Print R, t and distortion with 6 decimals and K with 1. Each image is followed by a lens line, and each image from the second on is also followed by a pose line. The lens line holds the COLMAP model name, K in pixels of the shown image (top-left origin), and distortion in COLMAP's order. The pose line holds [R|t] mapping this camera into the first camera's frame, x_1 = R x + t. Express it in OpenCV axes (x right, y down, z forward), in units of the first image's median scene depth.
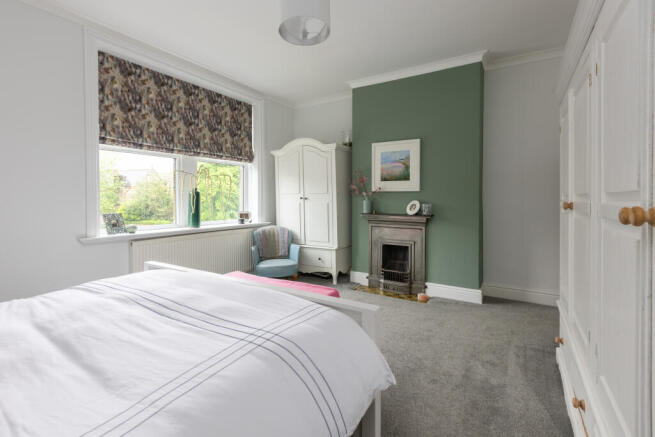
lens RADIAL K [[290.9, 0, 324.3], [0, 290.9, 197.9], [0, 0, 1]] dist [-0.001163, -0.000250]
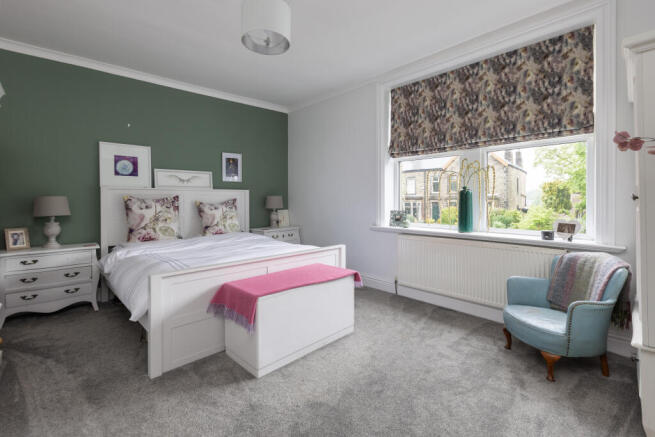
lens RADIAL K [[300.6, 0, 325.7], [0, 300.6, 204.9], [0, 0, 1]] dist [0.000496, -0.000203]
pose [[-0.246003, 0.010507, -0.969212, 0.545297], [-0.002786, 0.999929, 0.011547, 0.011978], [0.969265, 0.005541, -0.245956, 0.865008]]
